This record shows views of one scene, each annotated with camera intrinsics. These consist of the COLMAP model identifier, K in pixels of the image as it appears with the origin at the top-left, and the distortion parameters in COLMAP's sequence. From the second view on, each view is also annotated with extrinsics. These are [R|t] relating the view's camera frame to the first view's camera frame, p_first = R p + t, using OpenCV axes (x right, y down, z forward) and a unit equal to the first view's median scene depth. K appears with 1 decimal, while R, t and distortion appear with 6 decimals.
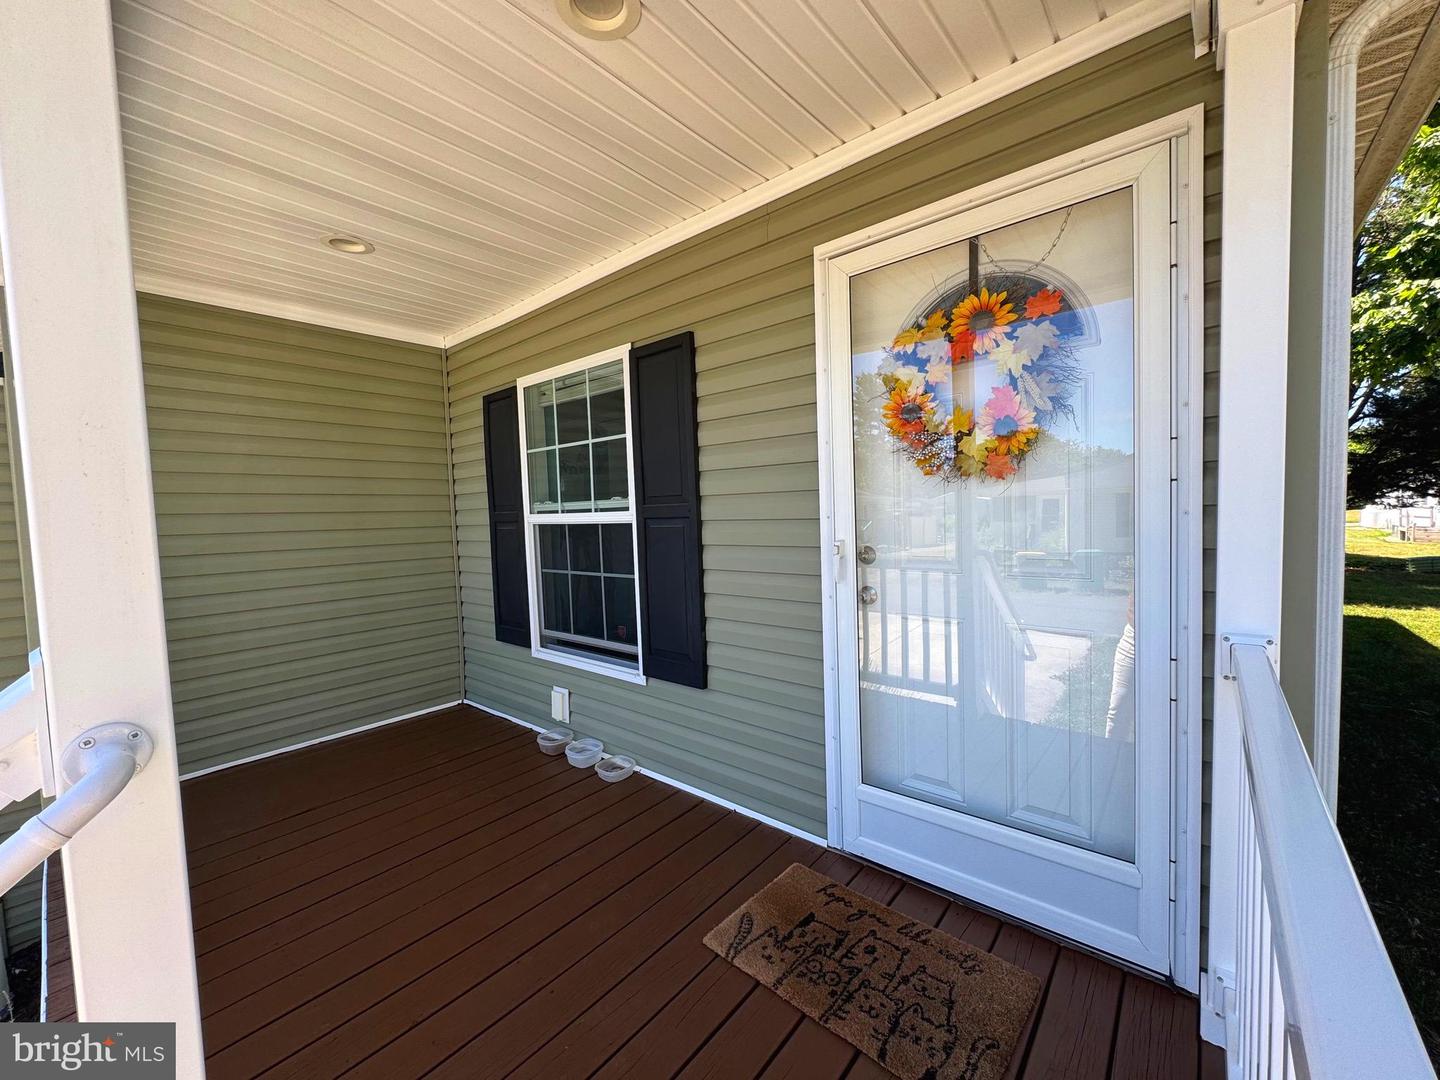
lens RADIAL K [[589.3, 0, 720.0], [0, 589.3, 540.0], [0, 0, 1]] dist [0.010819, -0.000038]
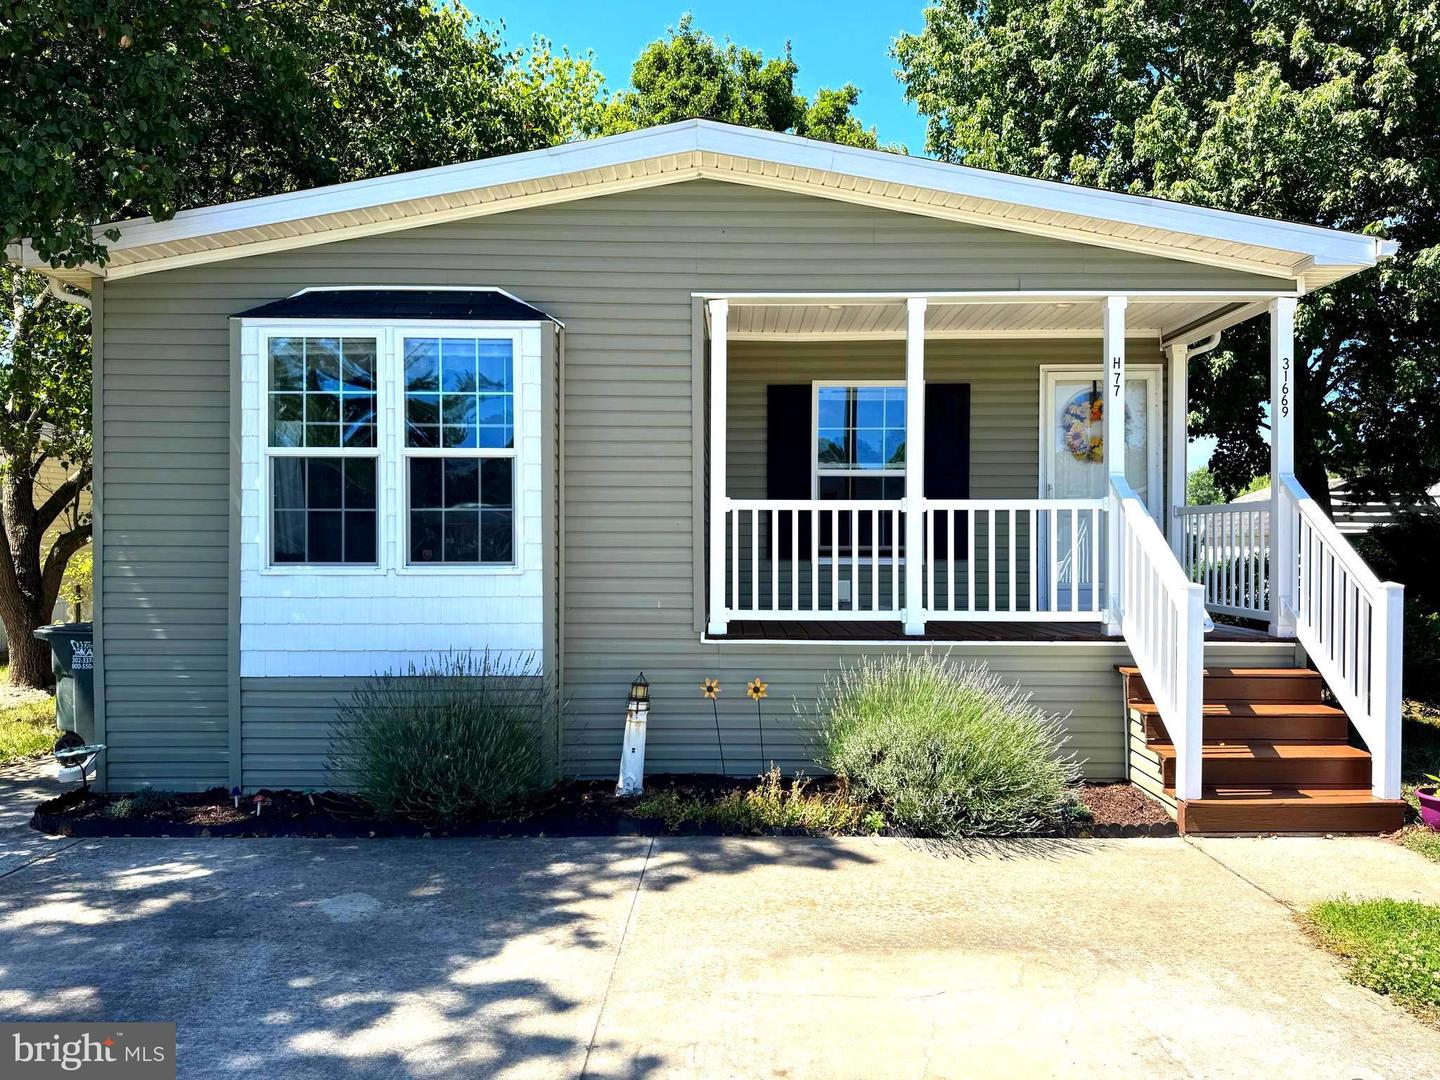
lens RADIAL K [[1011.6, 0, 720.0], [0, 1011.6, 540.0], [0, 0, 1]] dist [0.030003, -0.000729]
pose [[0.763669, 0.036738, 0.644561, -3.616022], [0.006036, 0.997930, -0.064030, 0.501888], [-0.645579, 0.052788, 0.761867, -1.341044]]
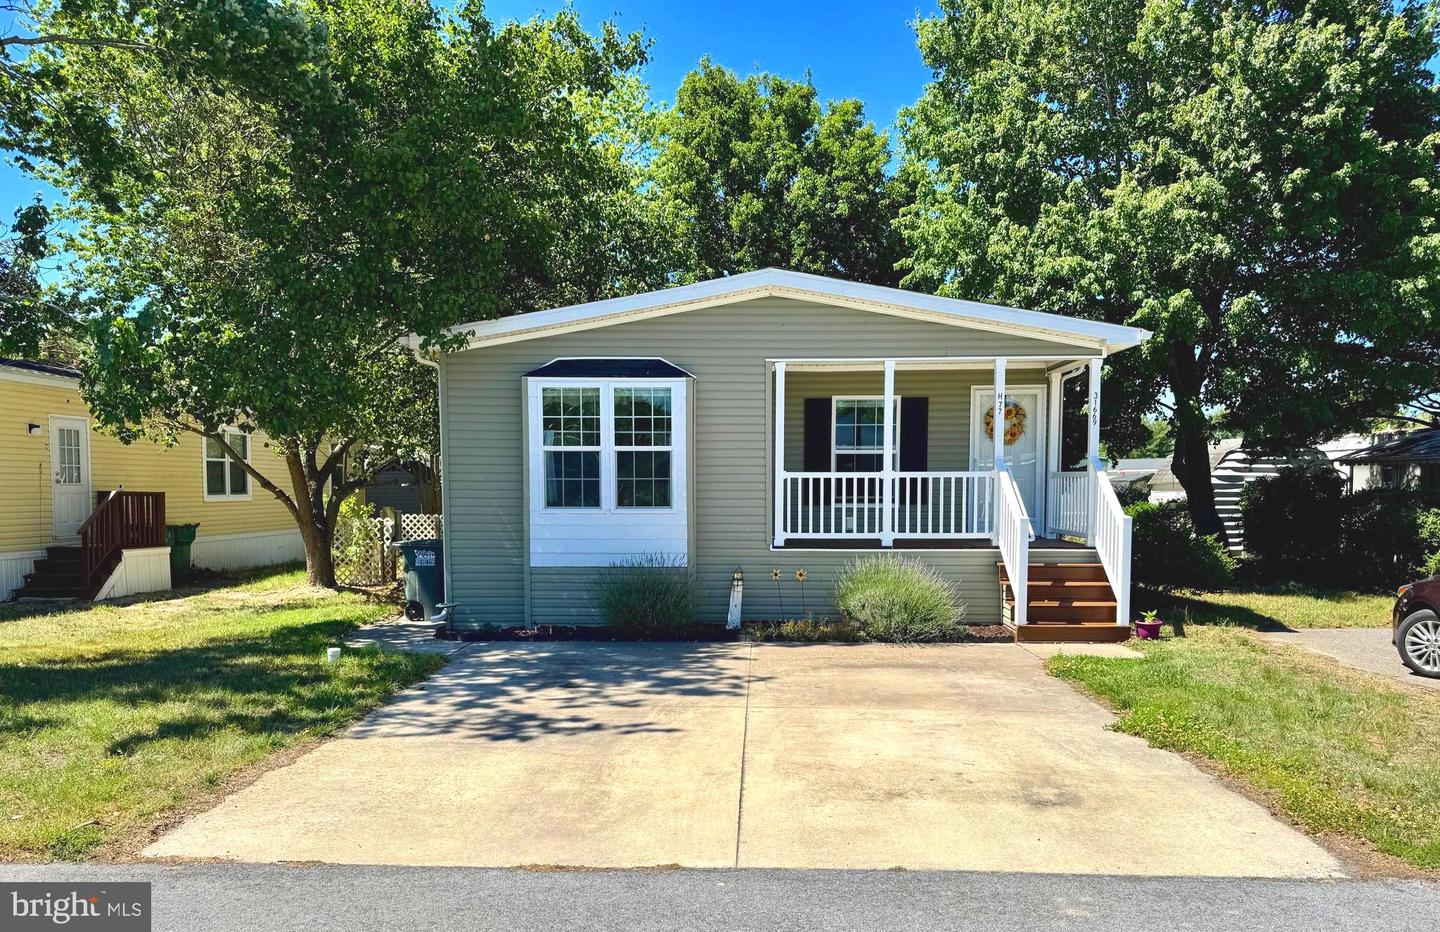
lens RADIAL K [[995.0, 0, 709.7], [0, 995.0, 536.2], [0, 0, 1]] dist [0.056412, -0.000169]
pose [[0.784216, 0.000645, 0.620488, -5.582673], [0.006207, 0.999941, -0.008885, 0.593325], [-0.620457, 0.010819, 0.784166, -3.295727]]
